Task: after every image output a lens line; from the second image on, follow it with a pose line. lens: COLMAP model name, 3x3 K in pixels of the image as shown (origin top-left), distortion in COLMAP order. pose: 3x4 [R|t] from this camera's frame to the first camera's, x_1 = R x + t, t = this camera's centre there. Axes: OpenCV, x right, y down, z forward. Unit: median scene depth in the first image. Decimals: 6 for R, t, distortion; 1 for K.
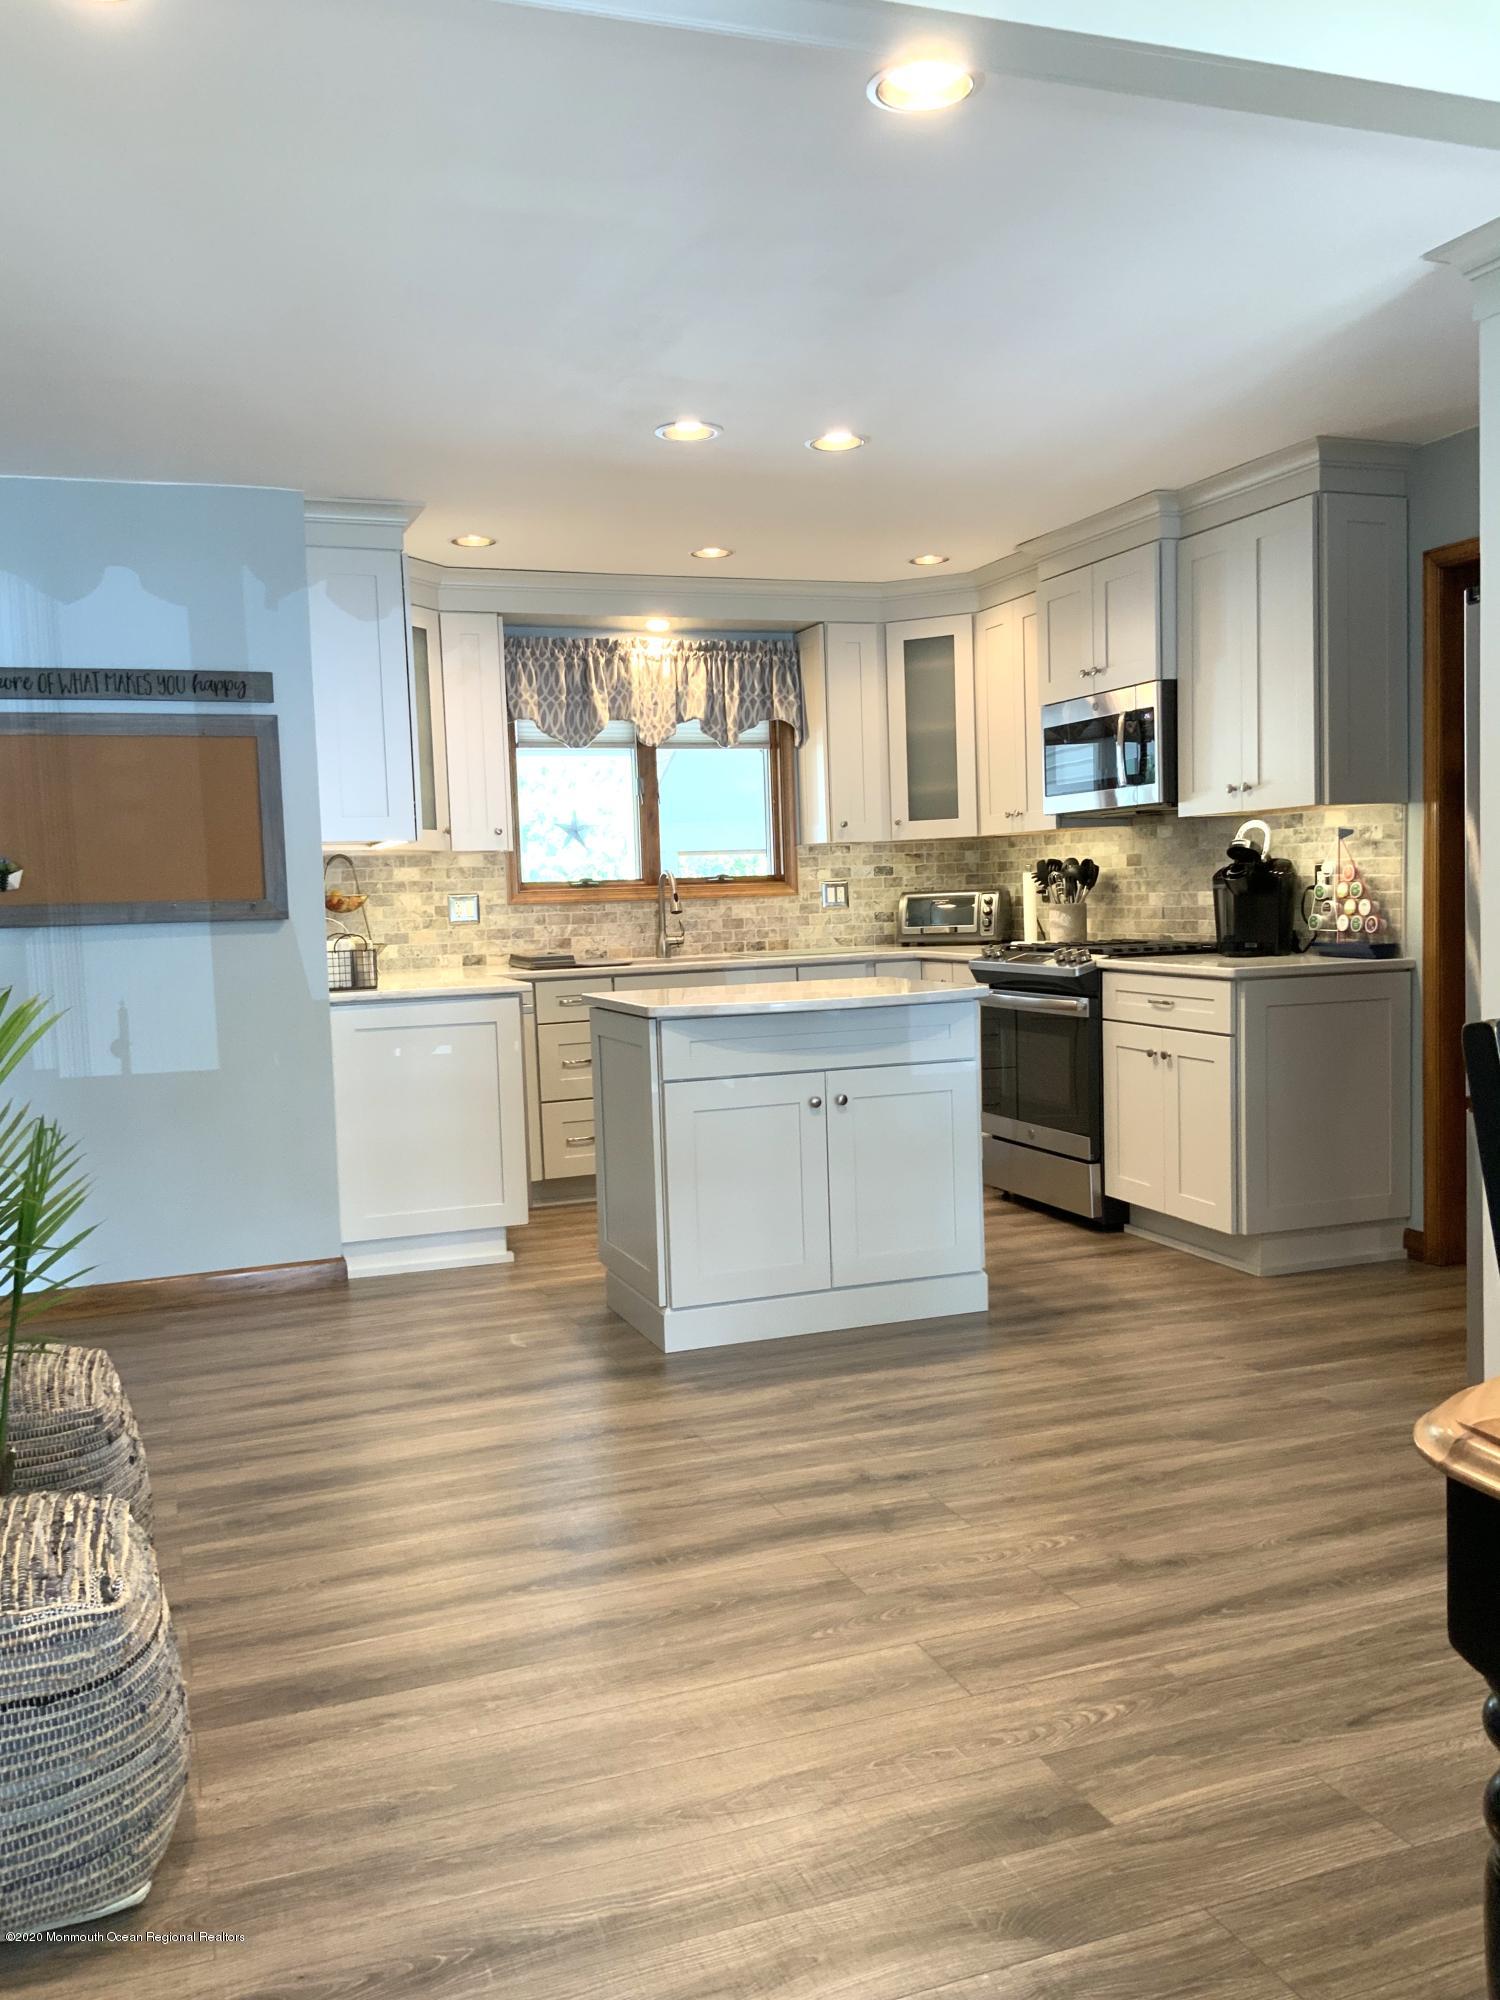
lens RADIAL K [[1685.1, 0, 758.4], [0, 1685.1, 1013.8], [0, 0, 1]] dist [0.049679, -0.064718]
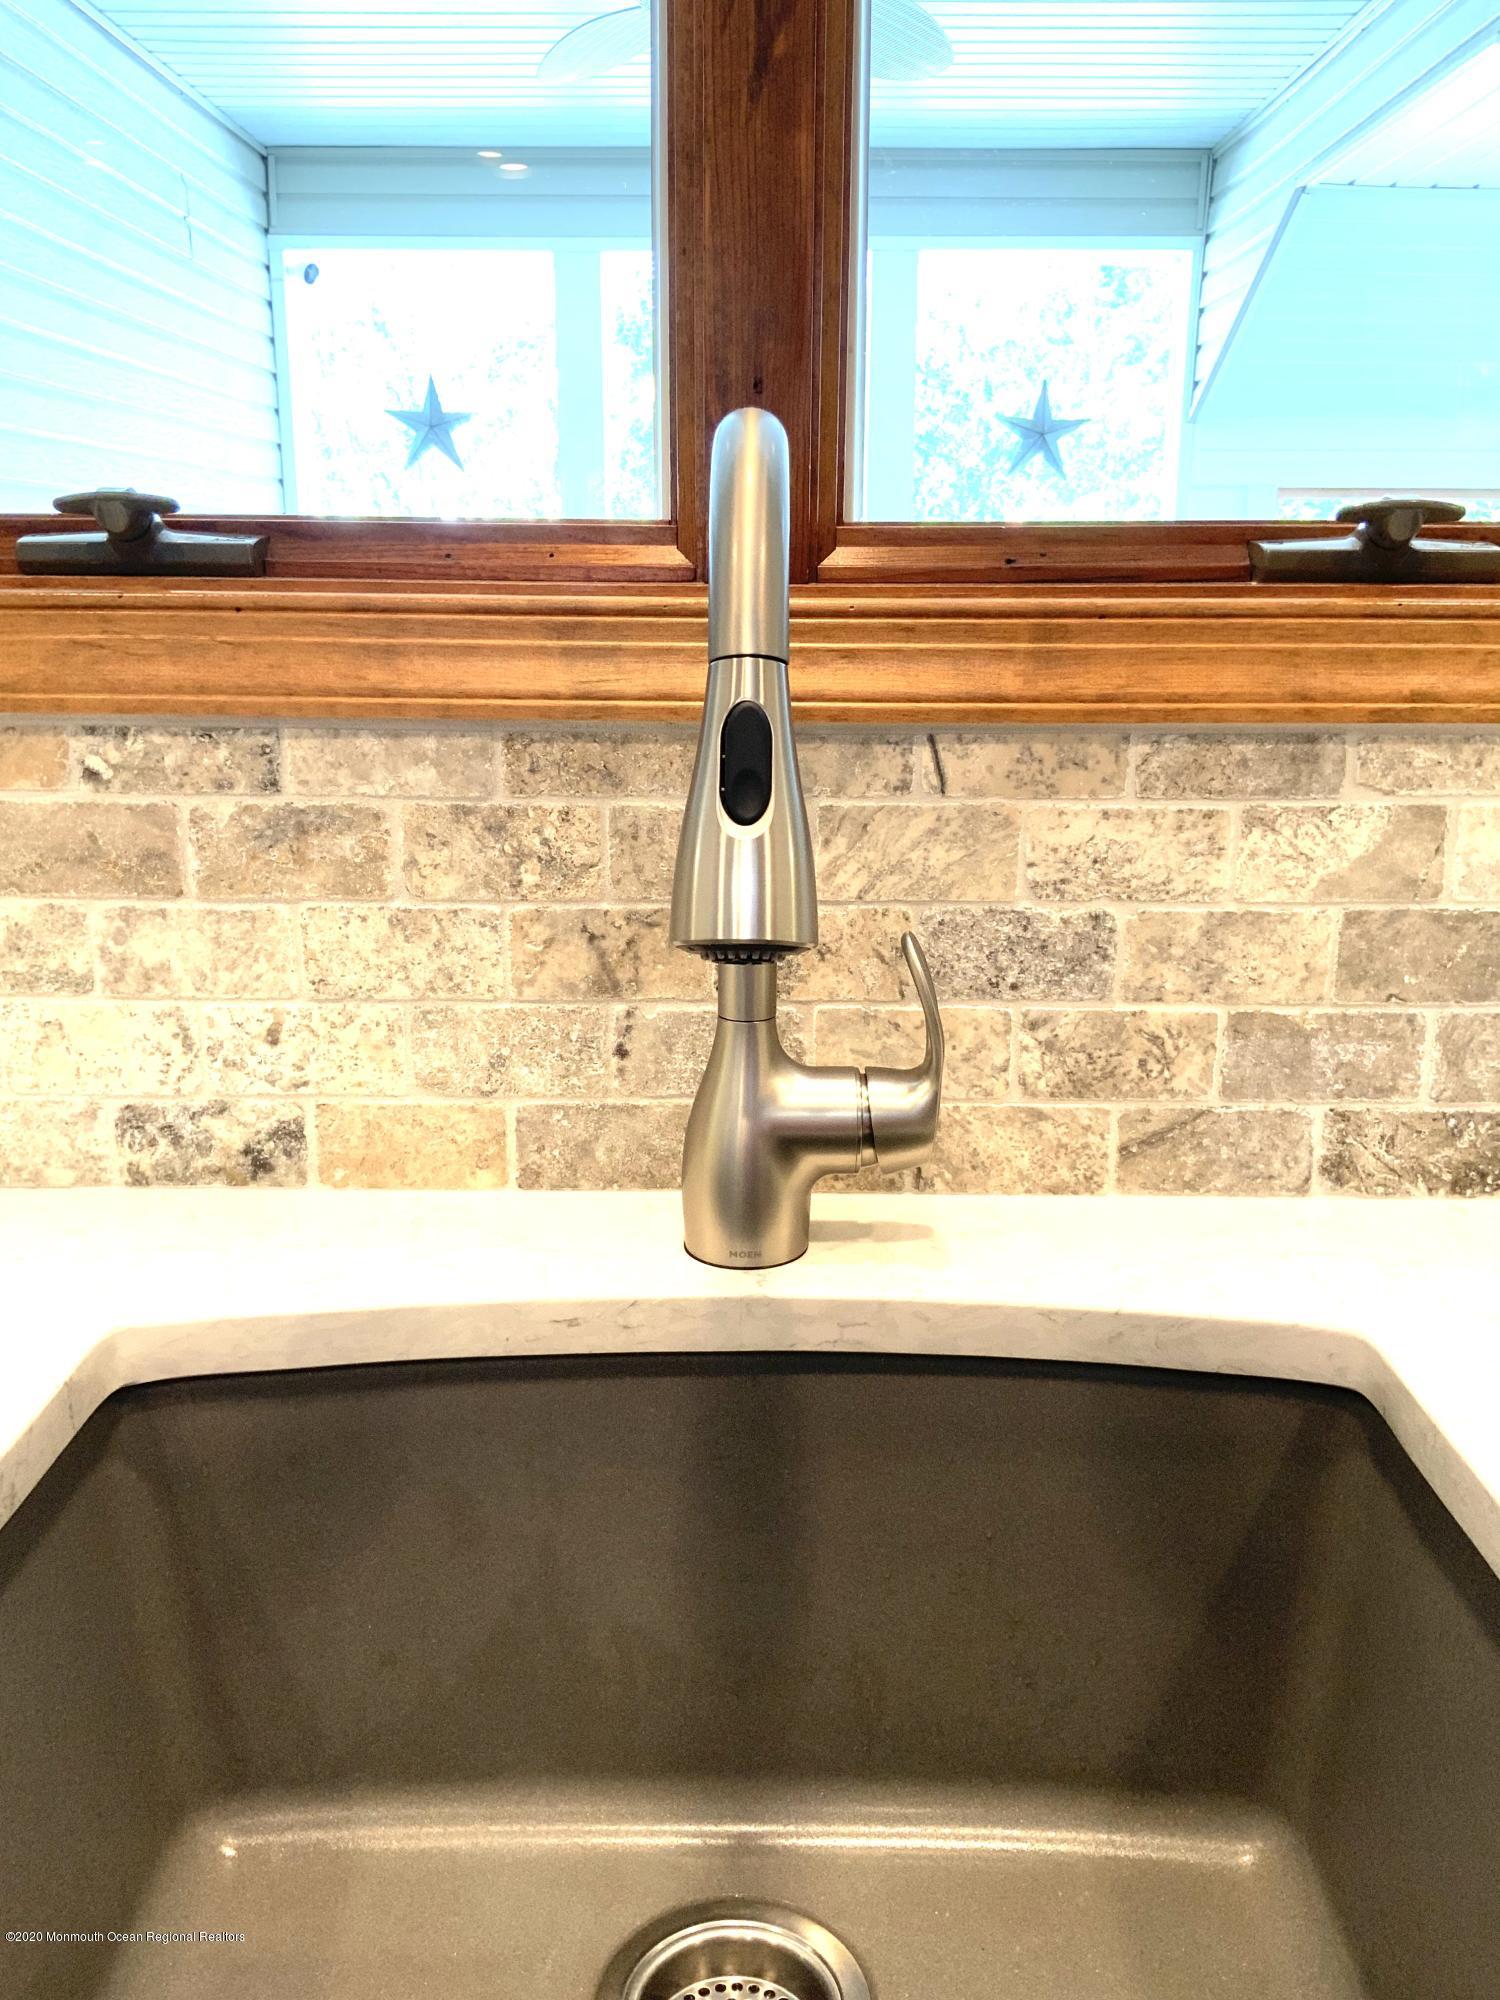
lens RADIAL K [[1685.1, 0, 751.3], [0, 1685.1, 1002.3], [0, 0, 1]] dist [0.049679, -0.064718]
pose [[0.933429, 0.126332, -0.335783, -0.022669], [-0.063425, 0.979316, 0.192137, -0.080848], [0.353111, -0.158049, 0.922135, 1.022329]]
